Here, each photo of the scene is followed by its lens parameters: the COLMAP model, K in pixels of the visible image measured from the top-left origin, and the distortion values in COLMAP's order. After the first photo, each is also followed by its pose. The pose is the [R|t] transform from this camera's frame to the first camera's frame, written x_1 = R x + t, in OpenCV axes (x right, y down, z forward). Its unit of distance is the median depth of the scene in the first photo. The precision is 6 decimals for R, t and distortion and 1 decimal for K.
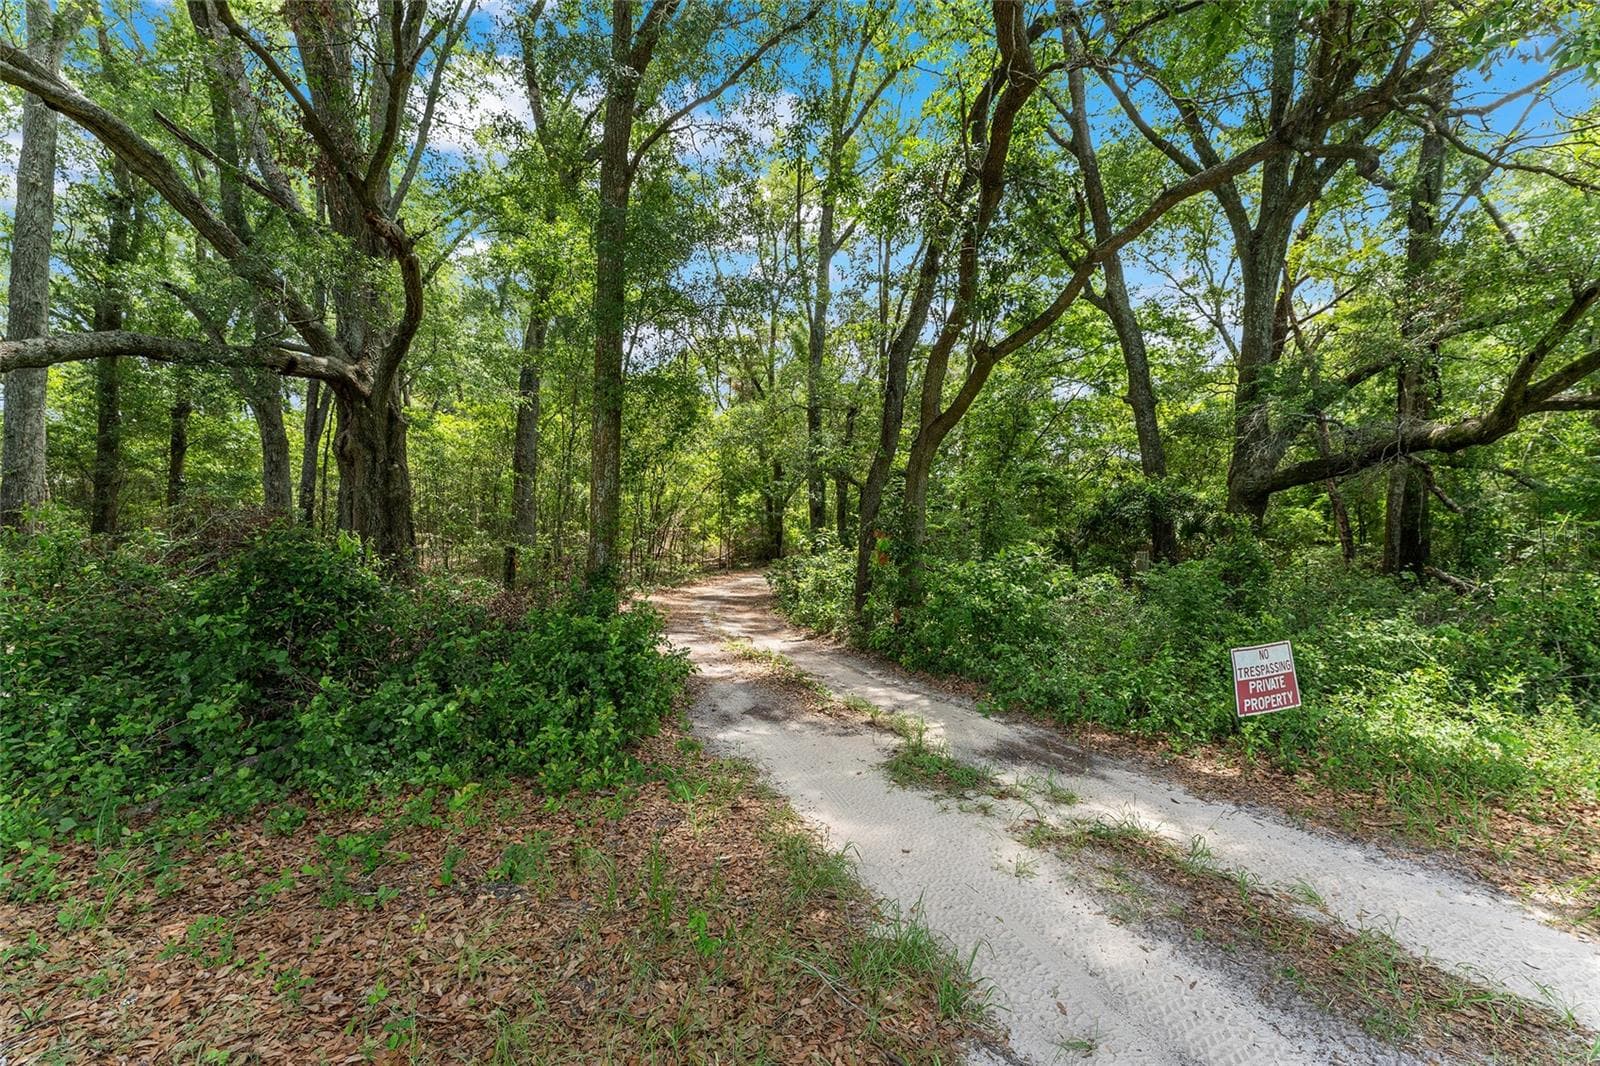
lens RADIAL K [[640.3, 0, 803.2], [0, 640.3, 531.7], [0, 0, 1]] dist [0.003854, -0.002006]
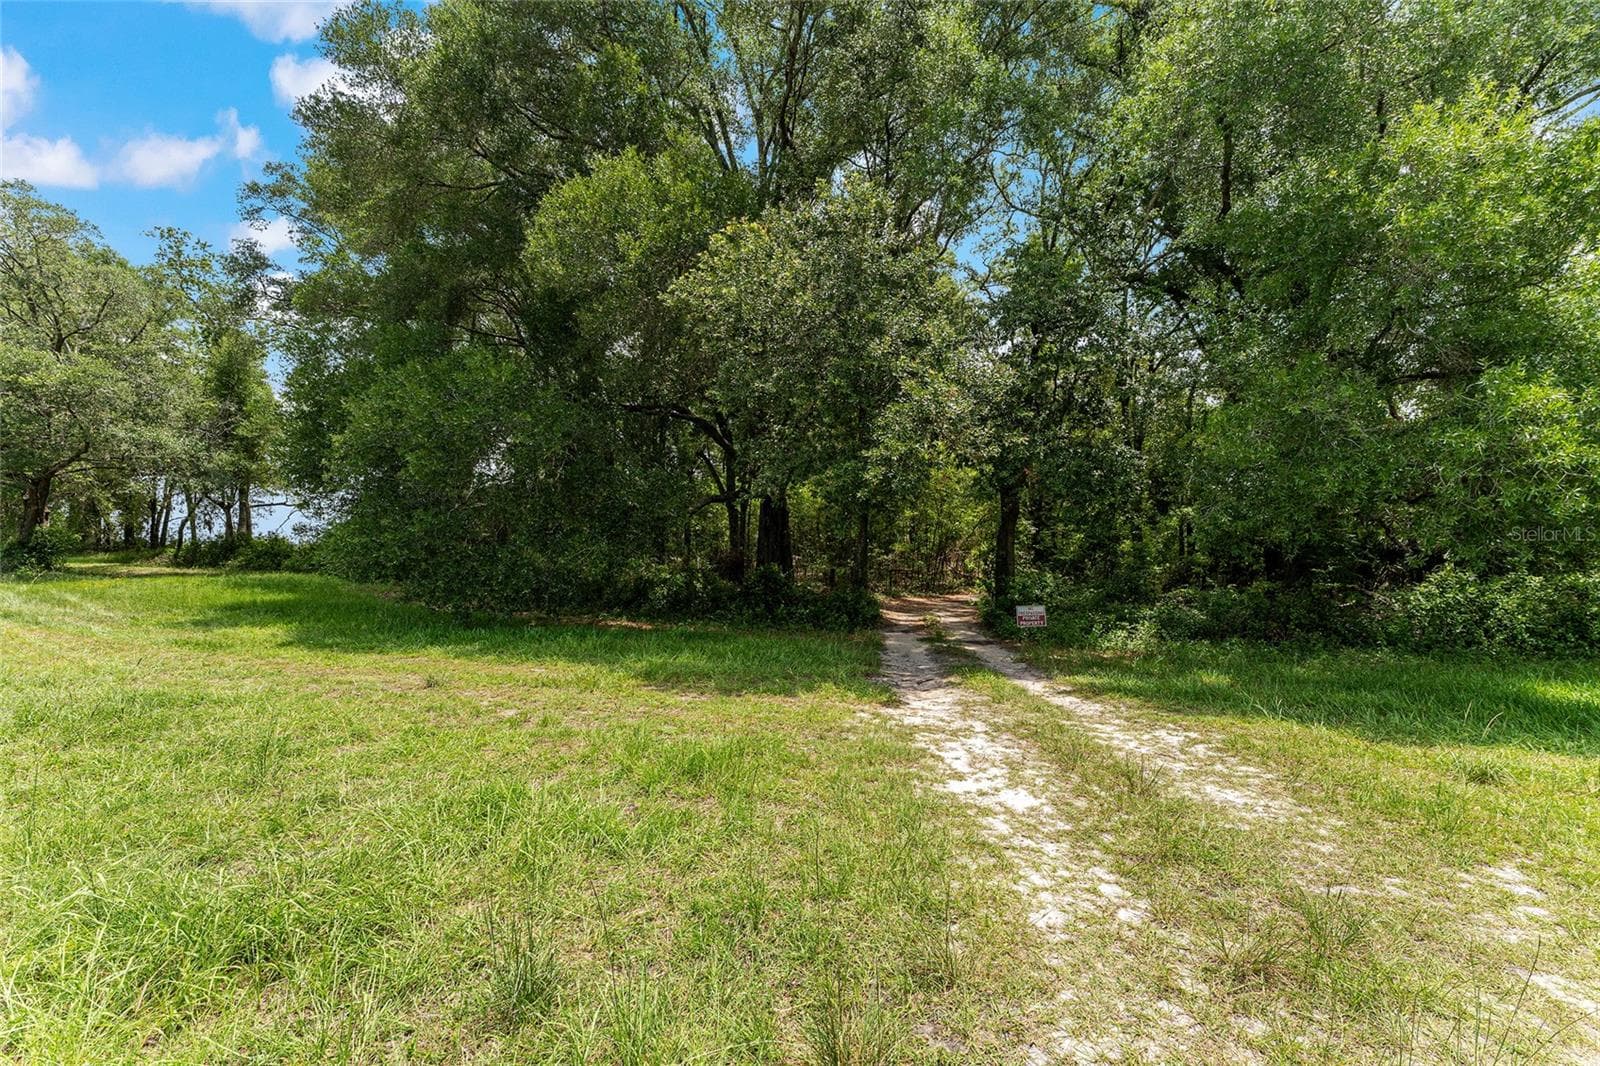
lens RADIAL K [[640.3, 0, 797.0], [0, 640.3, 532.1], [0, 0, 1]] dist [0.003854, -0.002006]
pose [[0.867614, -0.018575, -0.496891, 0.516712], [0.007649, 0.999682, -0.024015, -0.048768], [0.497179, 0.017035, 0.867481, -0.933445]]
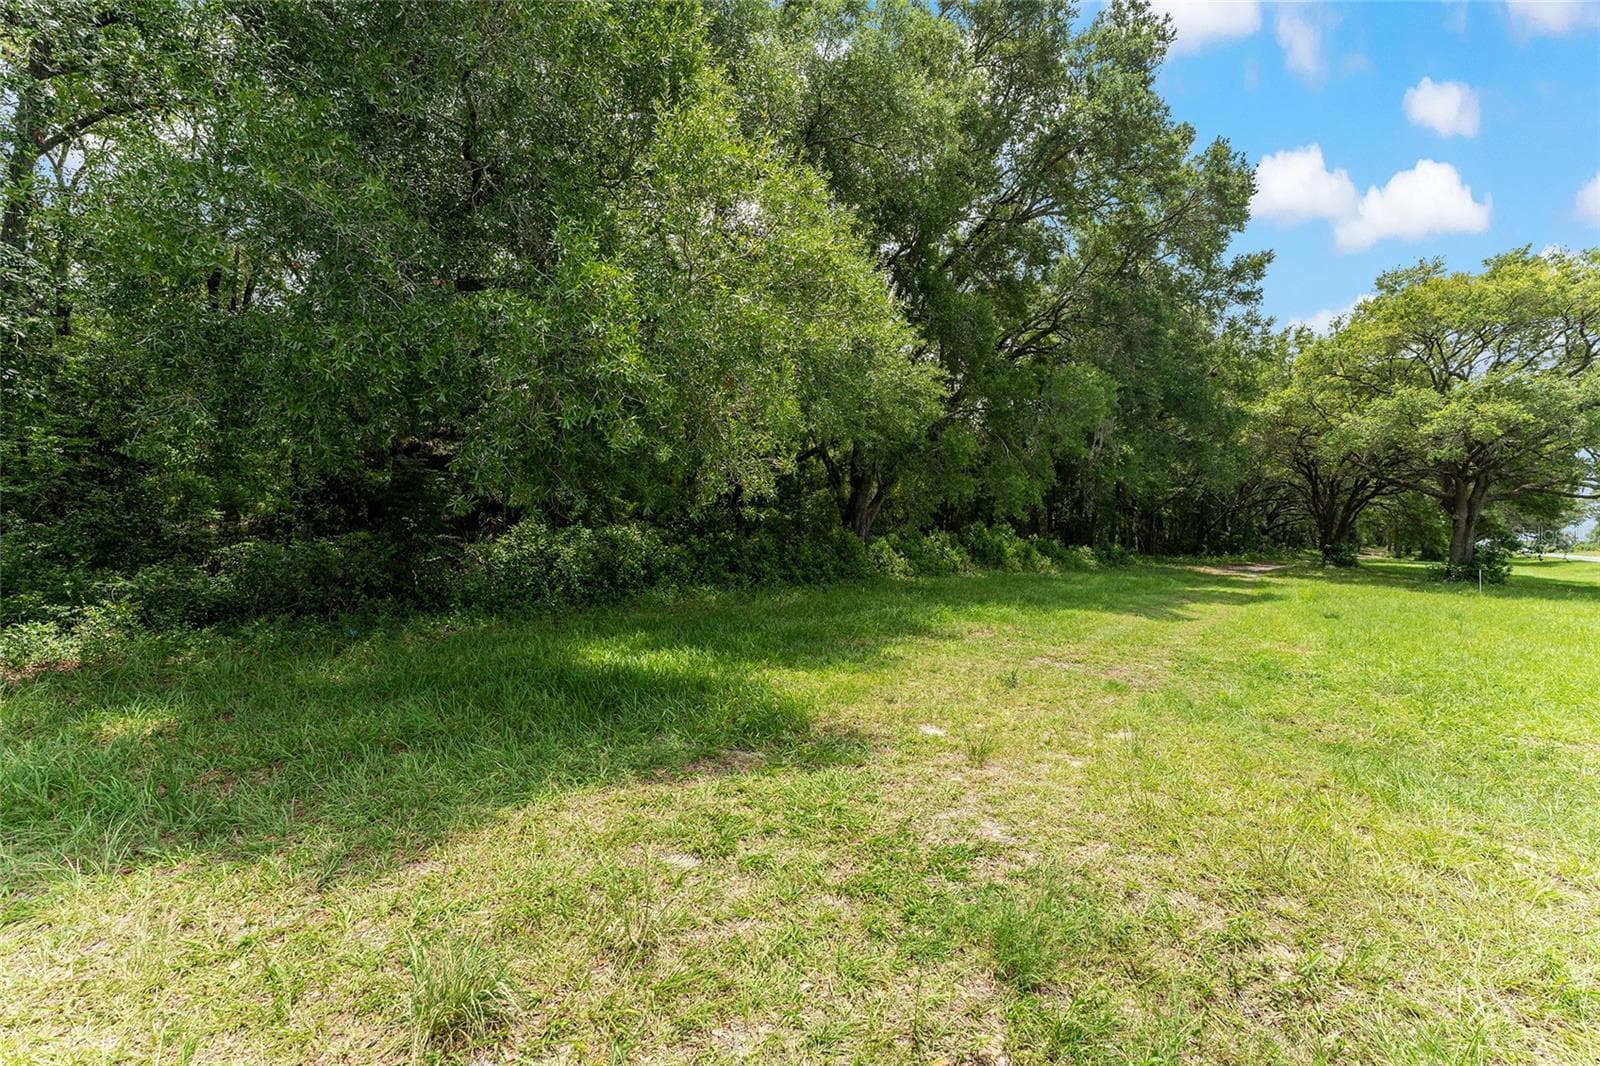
lens RADIAL K [[640.3, 0, 794.6], [0, 640.3, 529.0], [0, 0, 1]] dist [0.003854, -0.002006]
pose [[0.796950, 0.030961, 0.603251, 0.654989], [-0.052676, 0.998443, 0.018348, -0.032185], [-0.601743, -0.046399, 0.797341, -0.534795]]
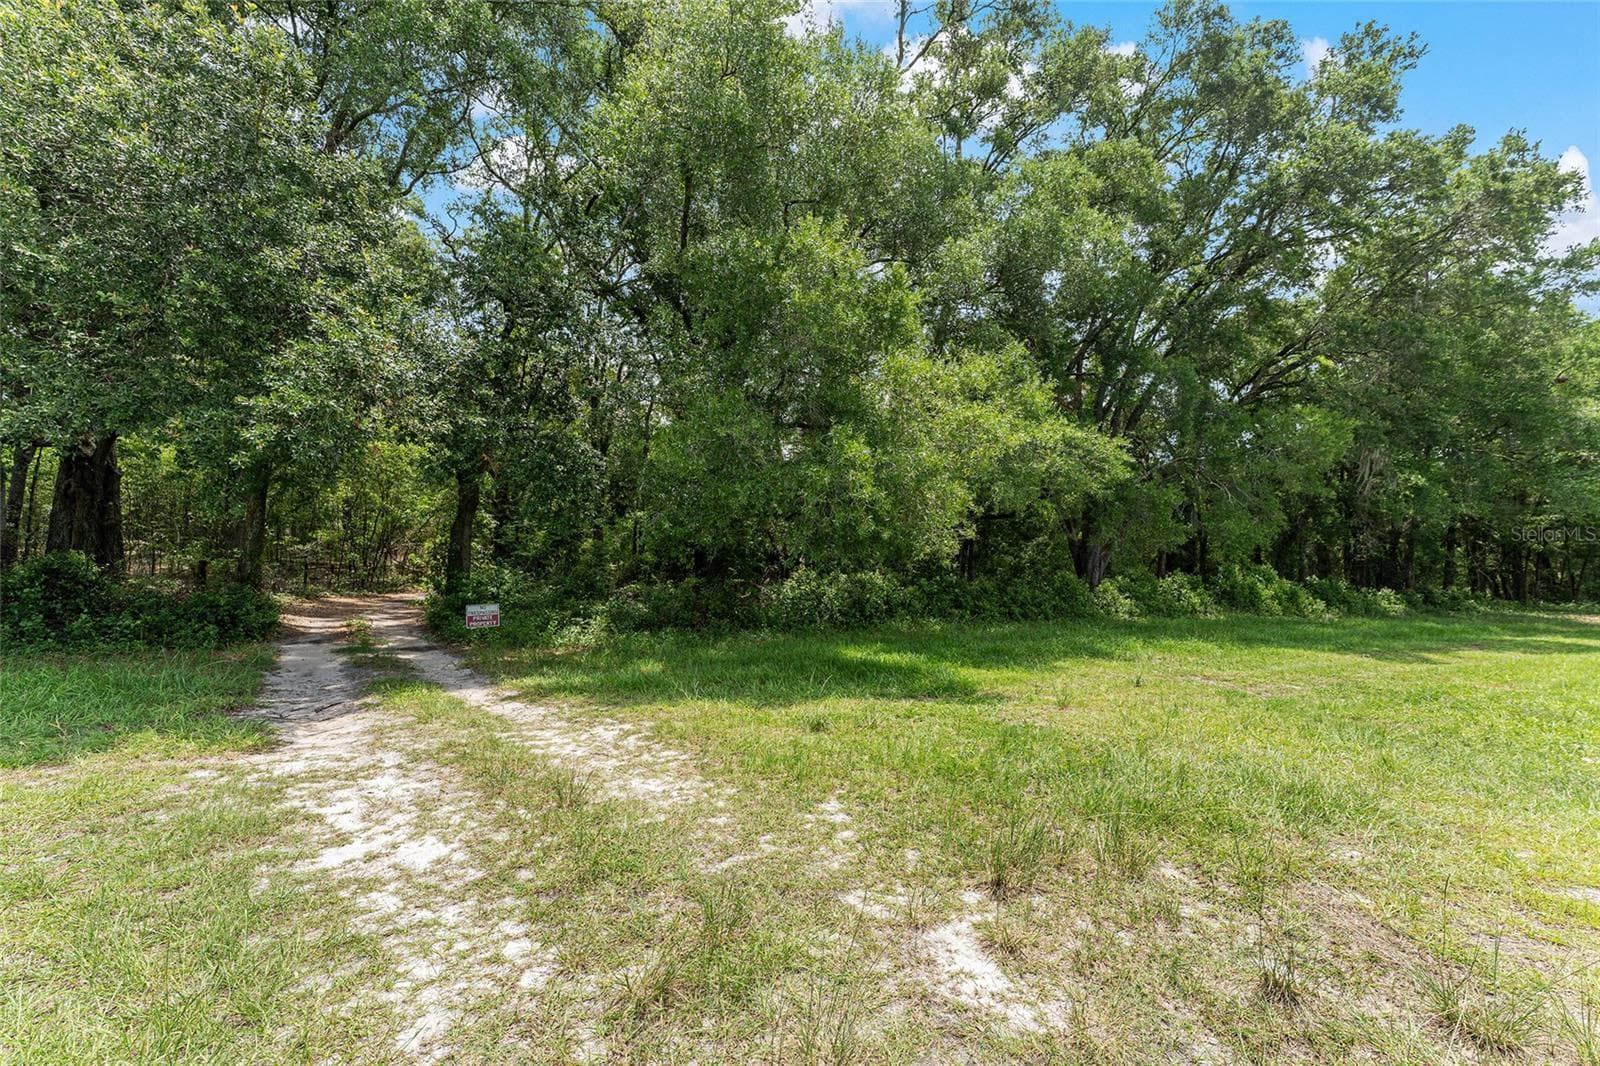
lens RADIAL K [[640.3, 0, 798.9], [0, 640.3, 535.8], [0, 0, 1]] dist [0.003854, -0.002006]
pose [[0.963416, 0.037229, 0.265412, 0.524160], [-0.032339, 0.999218, -0.022770, -0.047507], [-0.266052, 0.013354, 0.963866, -0.881501]]
